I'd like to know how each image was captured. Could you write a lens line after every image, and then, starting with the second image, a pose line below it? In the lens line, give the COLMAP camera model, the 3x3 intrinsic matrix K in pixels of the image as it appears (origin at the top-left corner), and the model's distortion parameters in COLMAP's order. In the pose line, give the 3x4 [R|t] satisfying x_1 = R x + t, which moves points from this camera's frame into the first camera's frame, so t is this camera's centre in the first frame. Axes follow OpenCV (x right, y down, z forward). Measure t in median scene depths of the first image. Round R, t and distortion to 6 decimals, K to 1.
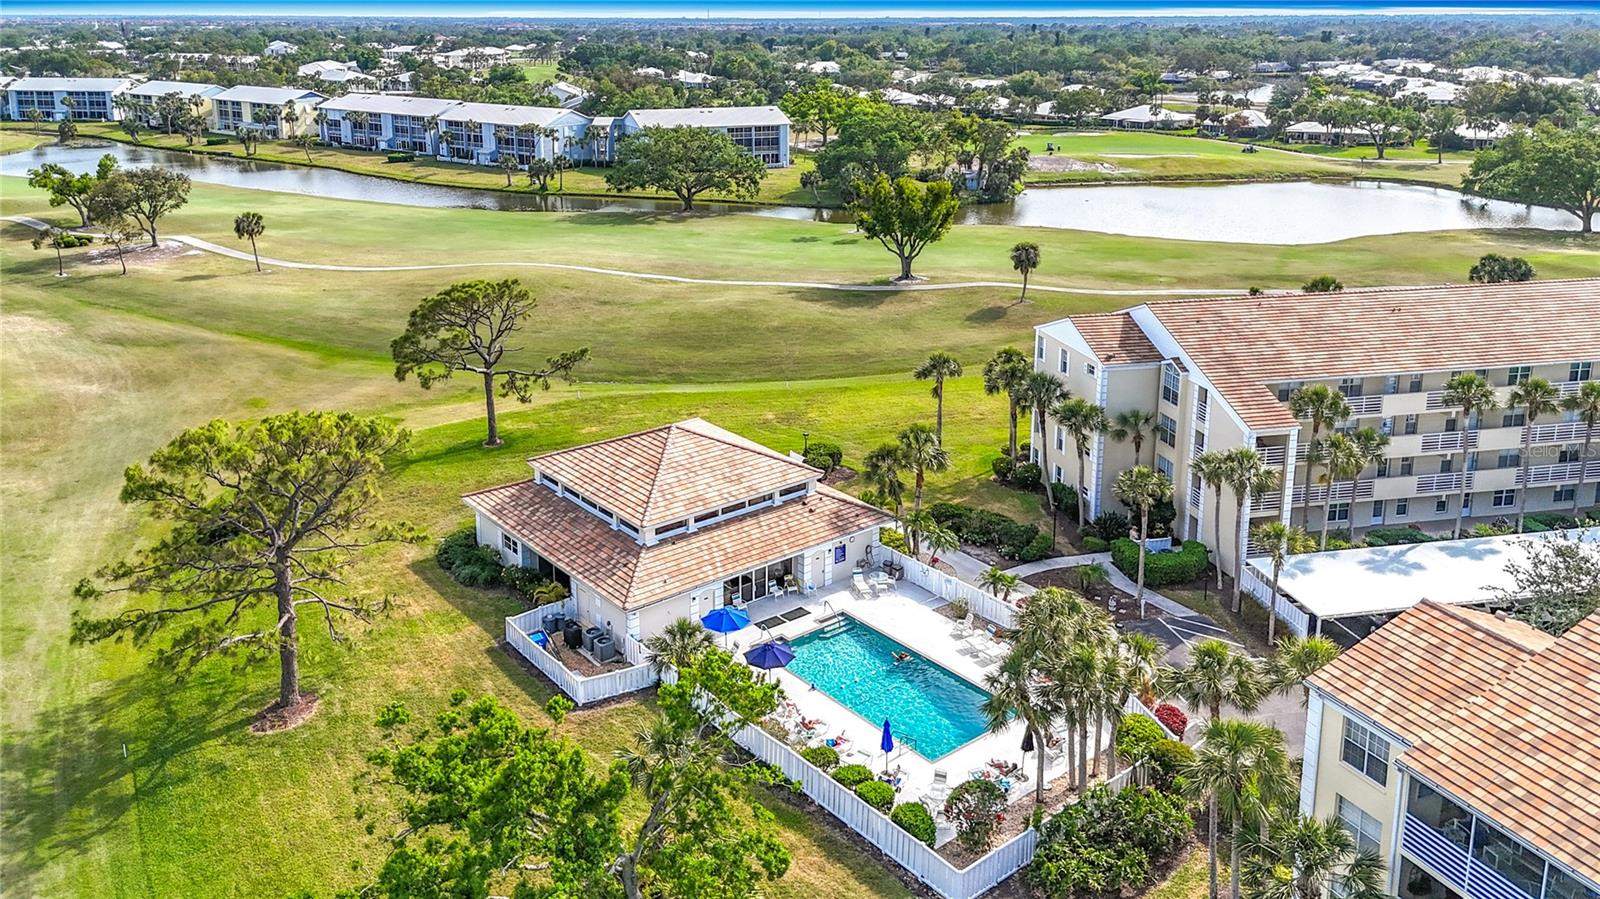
lens RADIAL K [[1170.5, 0, 800.5], [0, 1170.5, 397.9], [0, 0, 1]] dist [-0.000159, -0.077949]
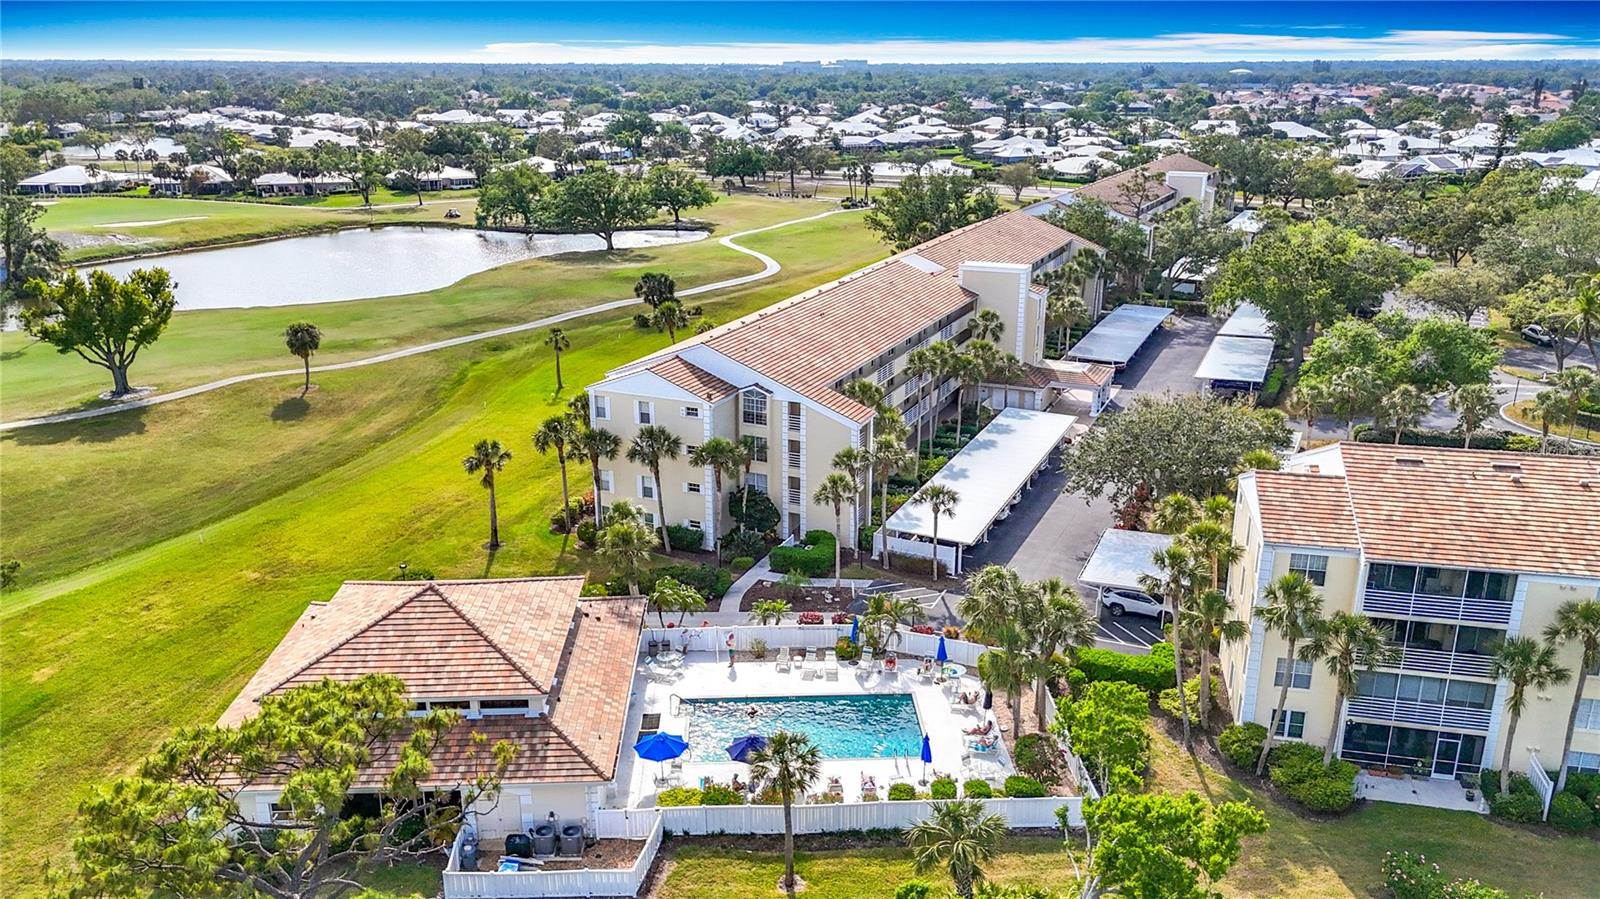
lens RADIAL K [[1170.6, 0, 800.0], [0, 1170.6, 449.5], [0, 0, 1]] dist [0.077189, -0.133321]
pose [[0.555344, -0.235996, 0.797433, -0.248840], [0.236111, 0.964174, 0.120912, -0.042996], [-0.797399, 0.121135, 0.591170, 0.127494]]
